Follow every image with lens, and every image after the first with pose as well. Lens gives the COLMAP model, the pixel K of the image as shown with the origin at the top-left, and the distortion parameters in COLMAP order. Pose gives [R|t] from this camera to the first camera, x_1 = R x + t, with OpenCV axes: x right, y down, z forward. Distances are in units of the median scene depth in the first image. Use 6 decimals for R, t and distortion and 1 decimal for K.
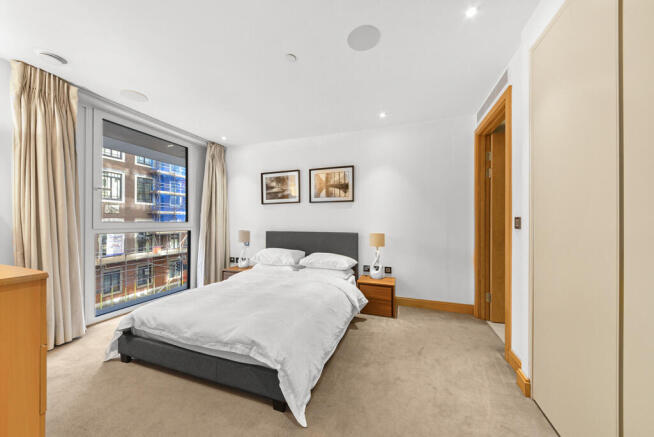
lens RADIAL K [[230.6, 0, 325.2], [0, 230.6, 220.1], [0, 0, 1]] dist [-0.000310, -0.000057]
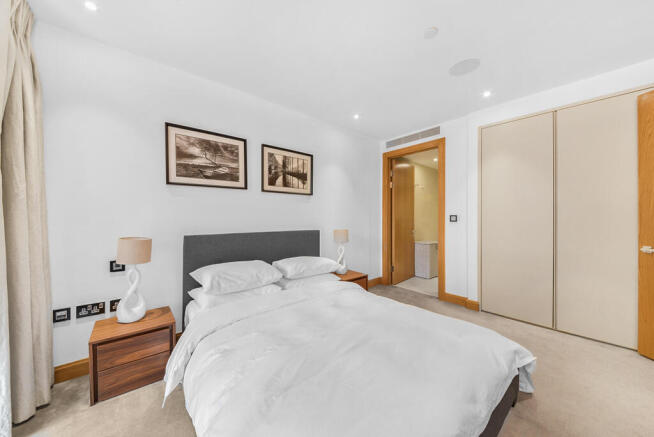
lens RADIAL K [[230.6, 0, 325.2], [0, 230.6, 220.1], [0, 0, 1]] dist [-0.000310, -0.000057]
pose [[0.509302, -0.018837, 0.860382, -0.602184], [-0.029825, 0.998773, 0.039522, -0.020911], [-0.860071, -0.045789, 0.508116, 0.478852]]
